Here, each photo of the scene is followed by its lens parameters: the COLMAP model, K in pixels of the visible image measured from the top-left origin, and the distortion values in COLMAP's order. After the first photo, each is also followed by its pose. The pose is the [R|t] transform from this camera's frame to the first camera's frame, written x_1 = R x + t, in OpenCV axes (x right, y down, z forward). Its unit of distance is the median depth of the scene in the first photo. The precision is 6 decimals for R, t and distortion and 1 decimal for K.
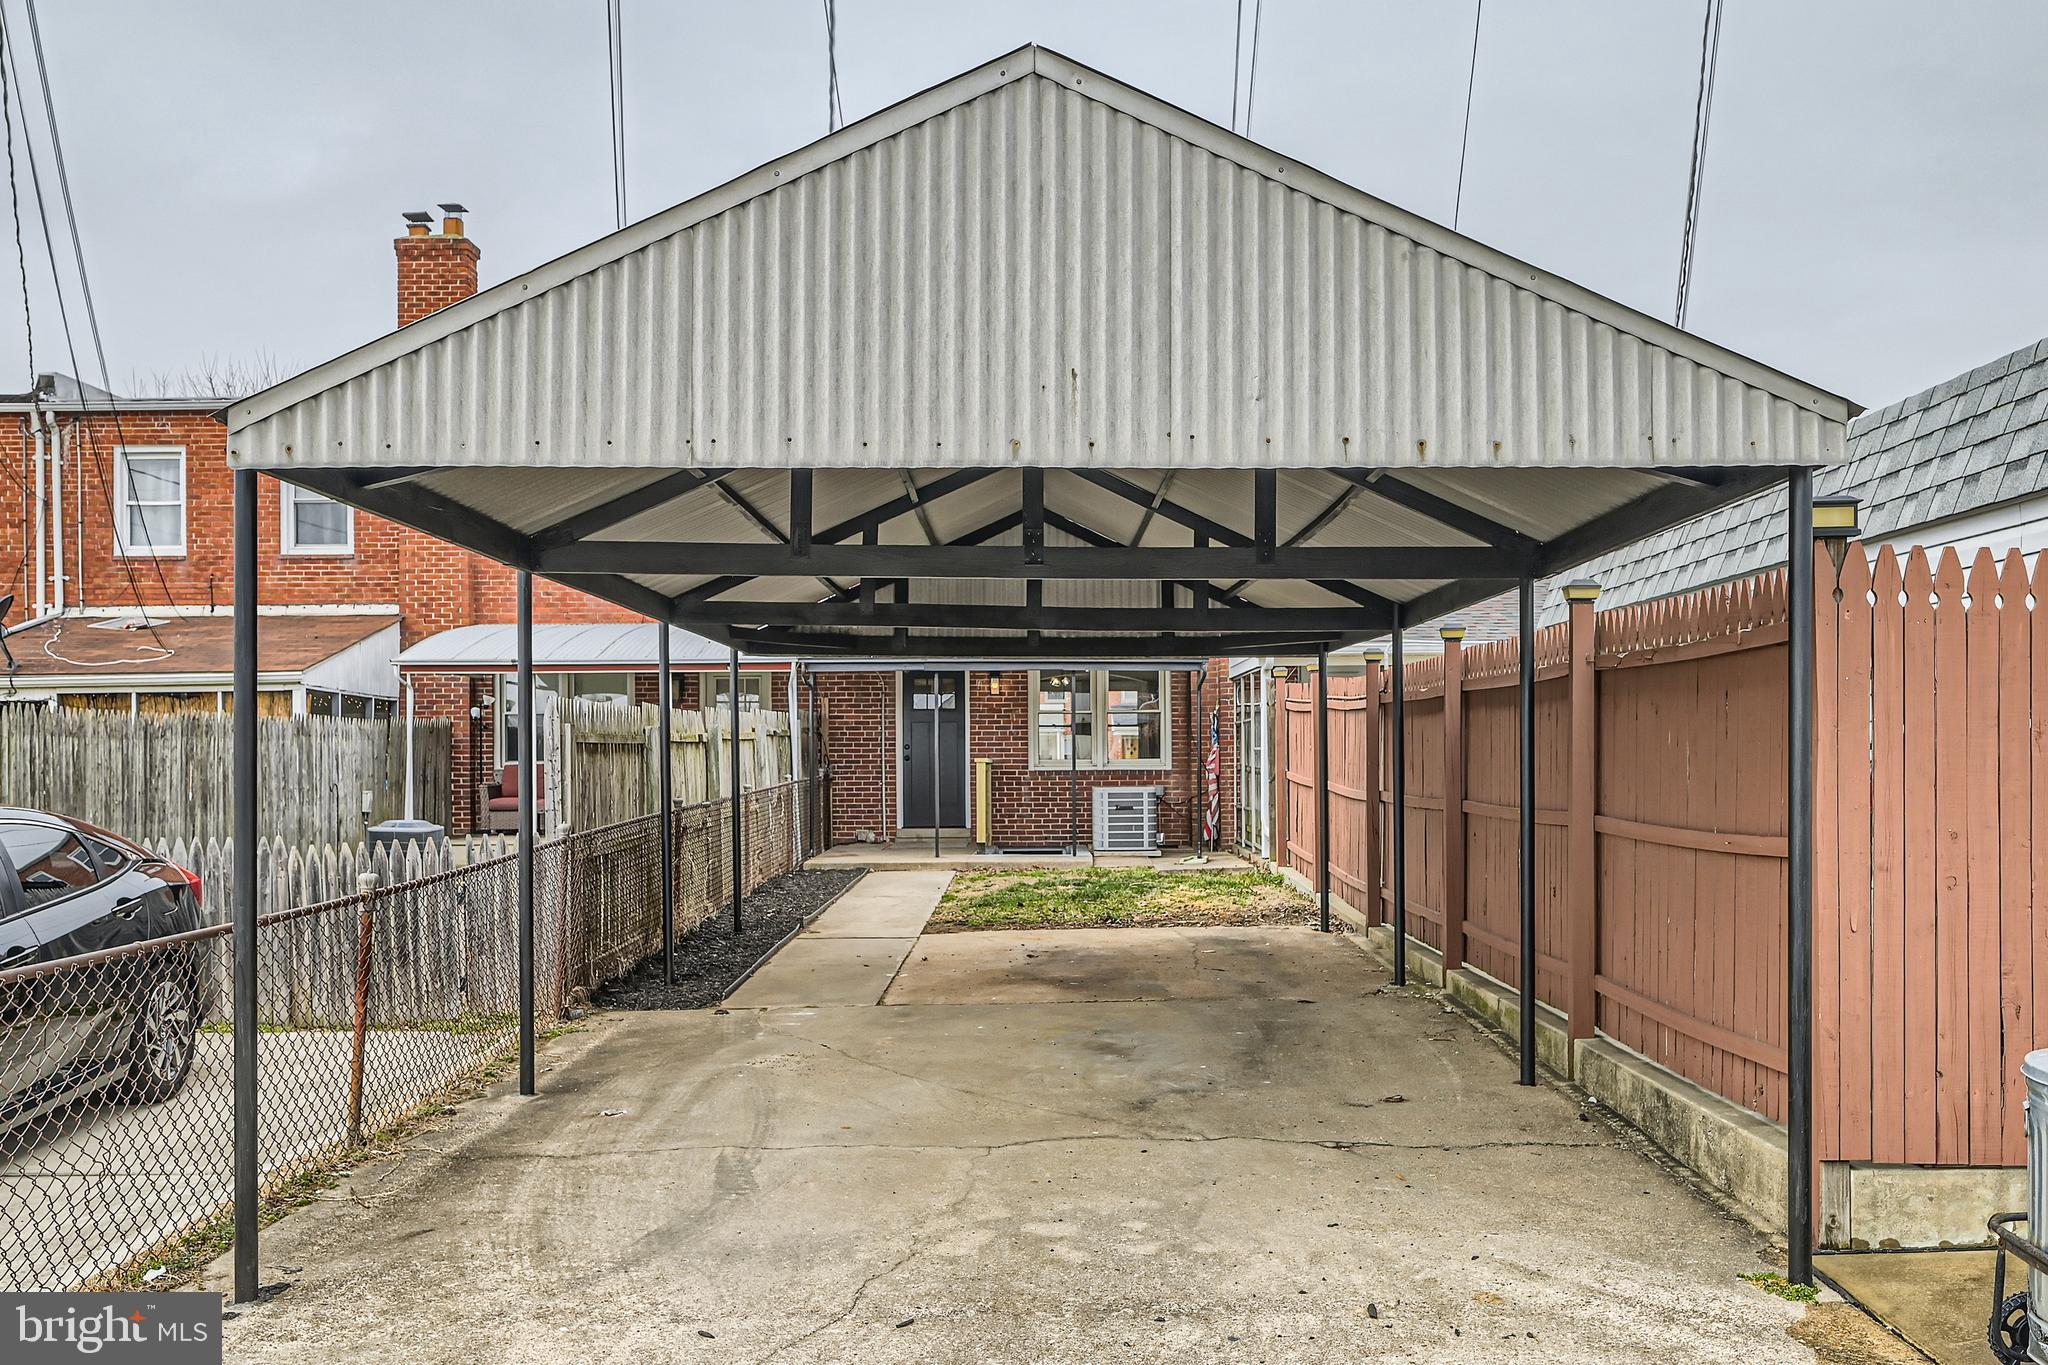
lens RADIAL K [[1643.4, 0, 1025.6], [0, 1643.4, 735.0], [0, 0, 1]] dist [0.002486, 0.002161]
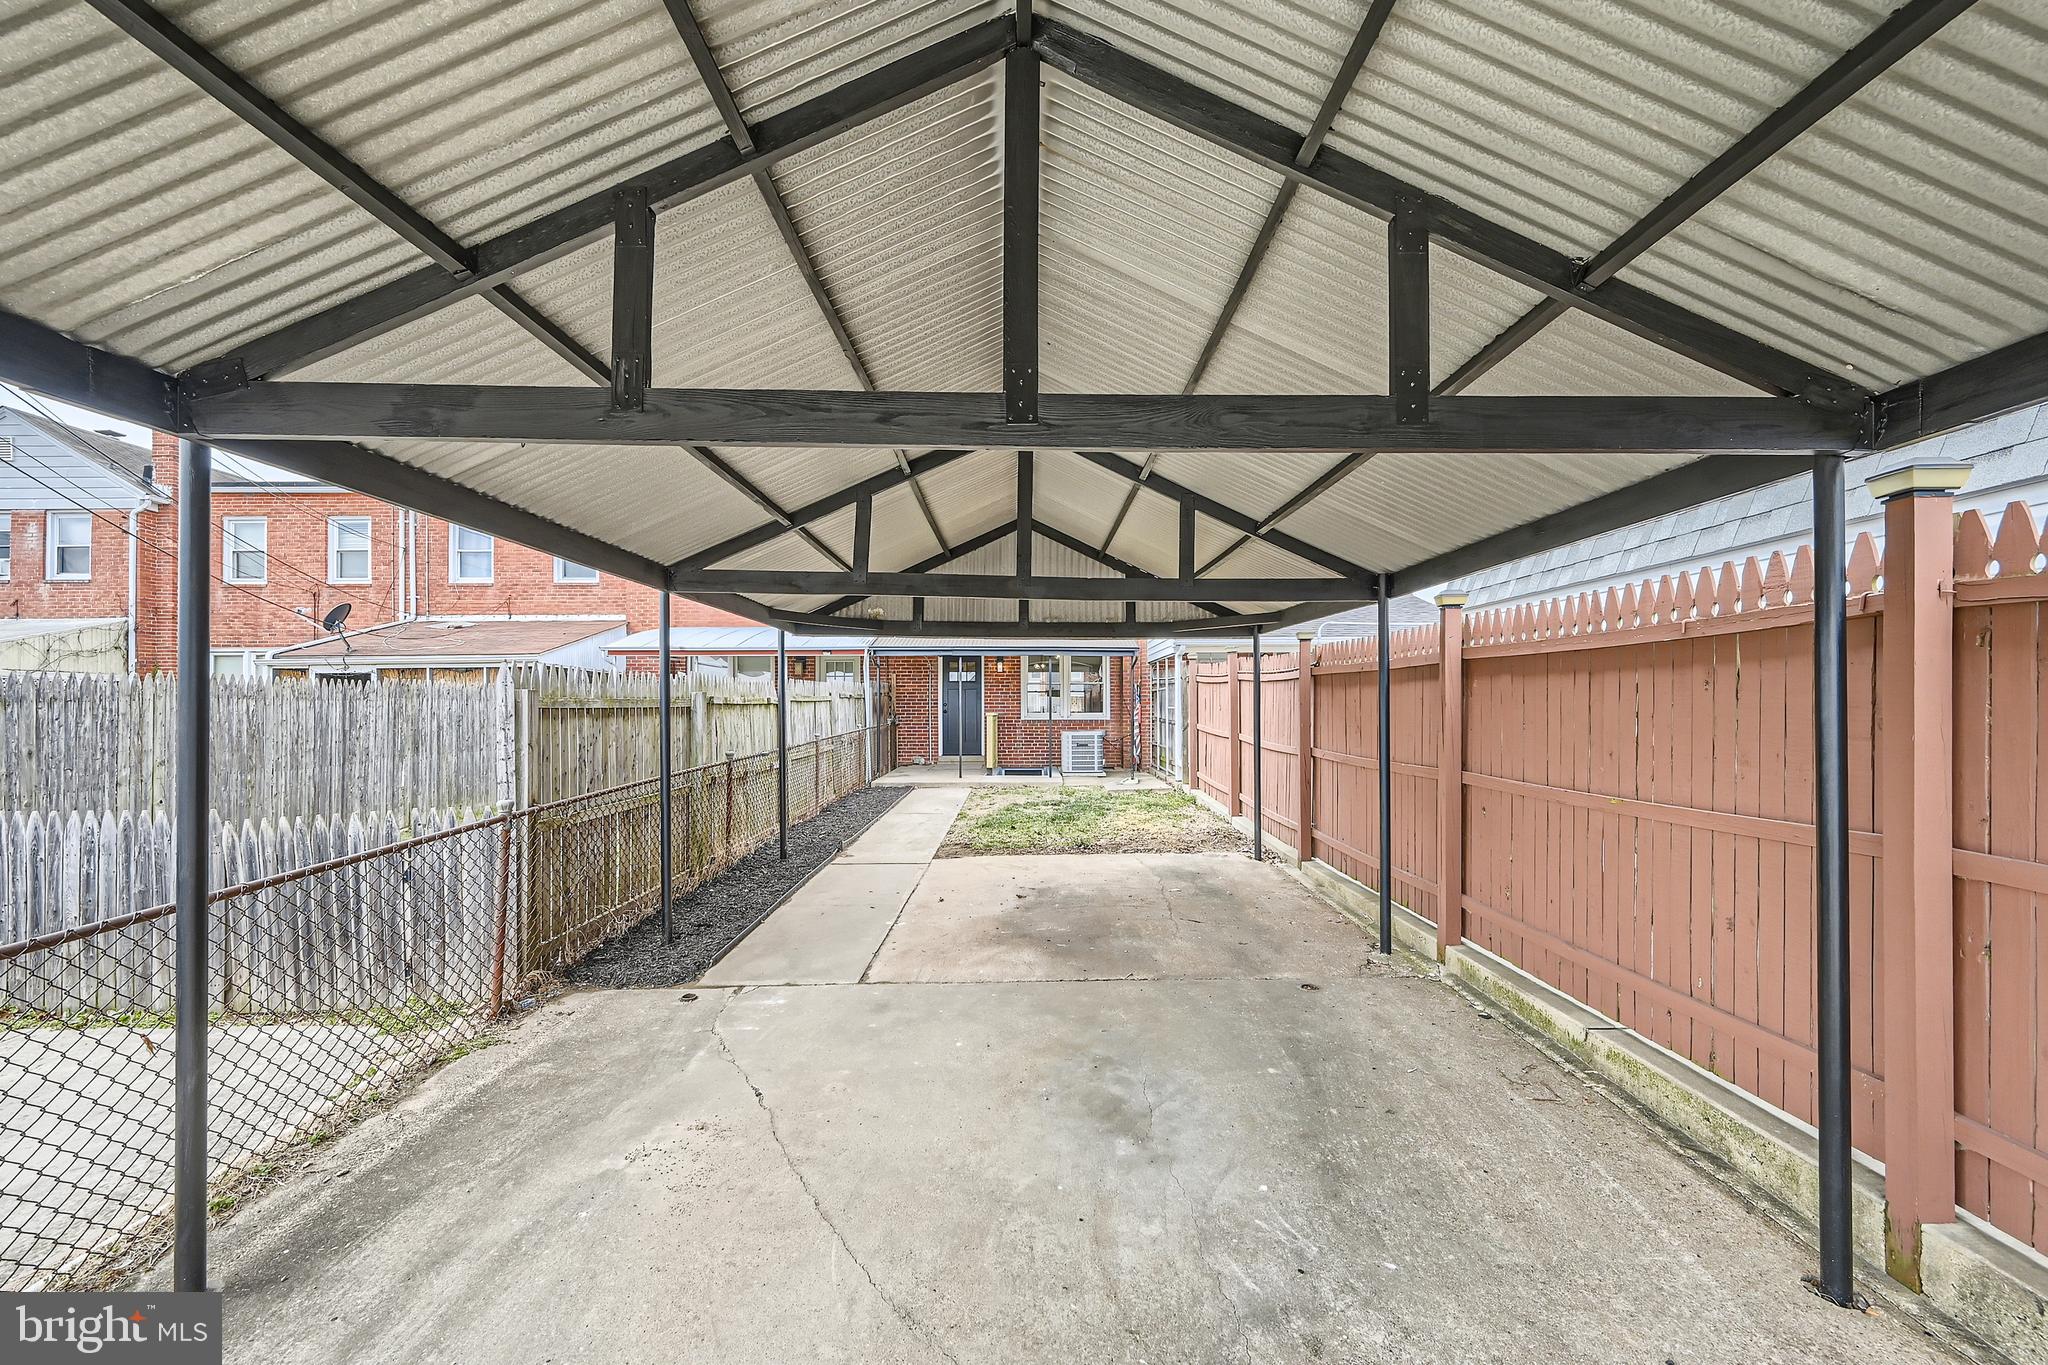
lens RADIAL K [[823.5, 0, 1027.1], [0, 823.5, 688.0], [0, 0, 1]] dist [0.002997, -0.000034]
pose [[0.999961, 0.003432, 0.008156, 0.002080], [-0.003351, 0.999946, -0.009842, -0.002391], [-0.008190, 0.009815, 0.999918, 0.303051]]
